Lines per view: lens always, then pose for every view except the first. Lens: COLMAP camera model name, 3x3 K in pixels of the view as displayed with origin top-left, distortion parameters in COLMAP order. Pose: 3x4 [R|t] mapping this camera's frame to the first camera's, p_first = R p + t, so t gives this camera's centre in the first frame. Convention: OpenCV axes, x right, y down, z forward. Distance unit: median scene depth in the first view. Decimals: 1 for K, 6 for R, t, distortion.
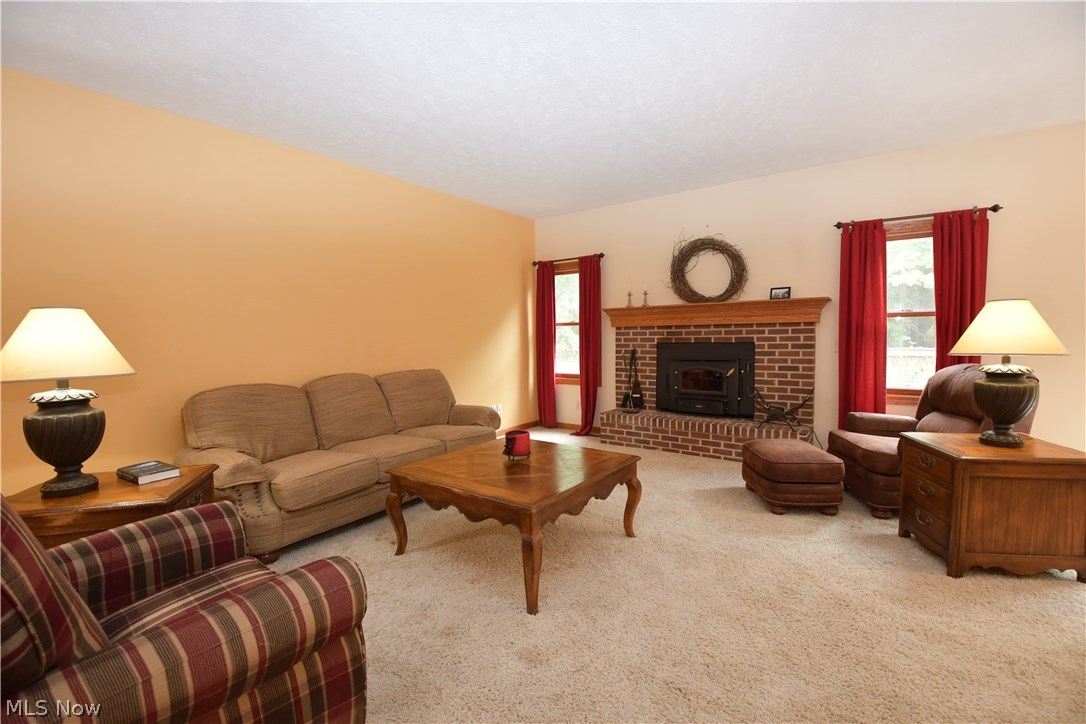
lens RADIAL K [[476.4, 0, 541.3], [0, 476.4, 361.1], [0, 0, 1]] dist [-0.002435, -0.005469]
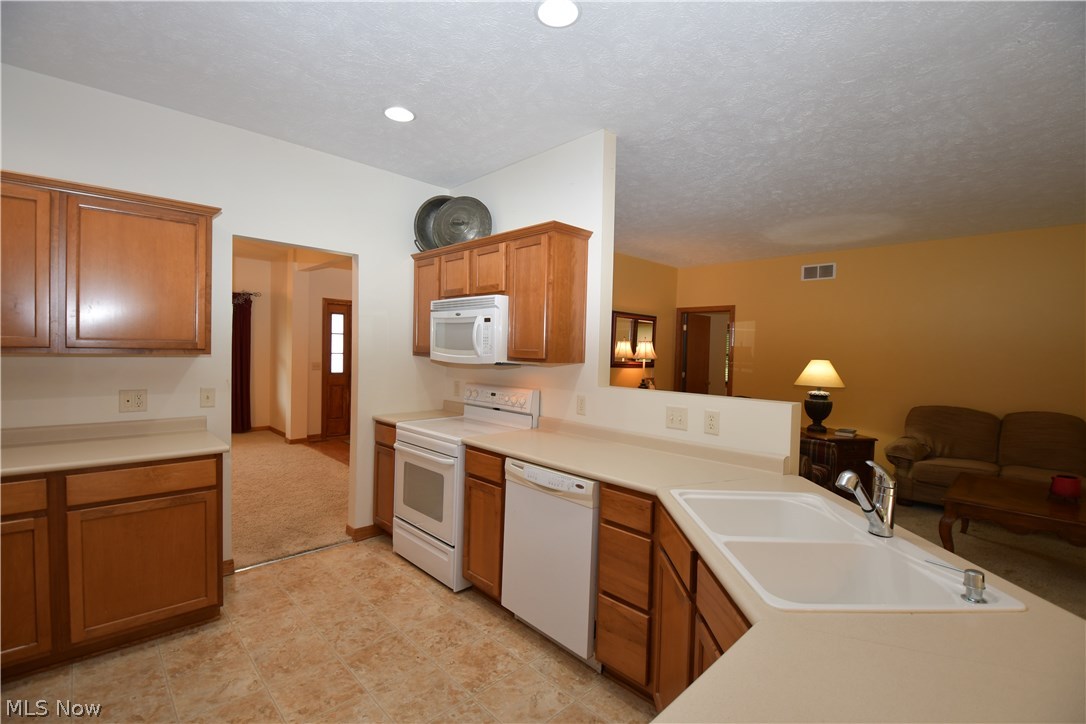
lens RADIAL K [[476.4, 0, 548.0], [0, 476.4, 367.6], [0, 0, 1]] dist [-0.002435, -0.005469]
pose [[-0.162043, 0.052038, -0.985411, 0.713790], [-0.080415, 0.994591, 0.065746, -0.047226], [0.983502, 0.089895, -0.156981, -0.025318]]
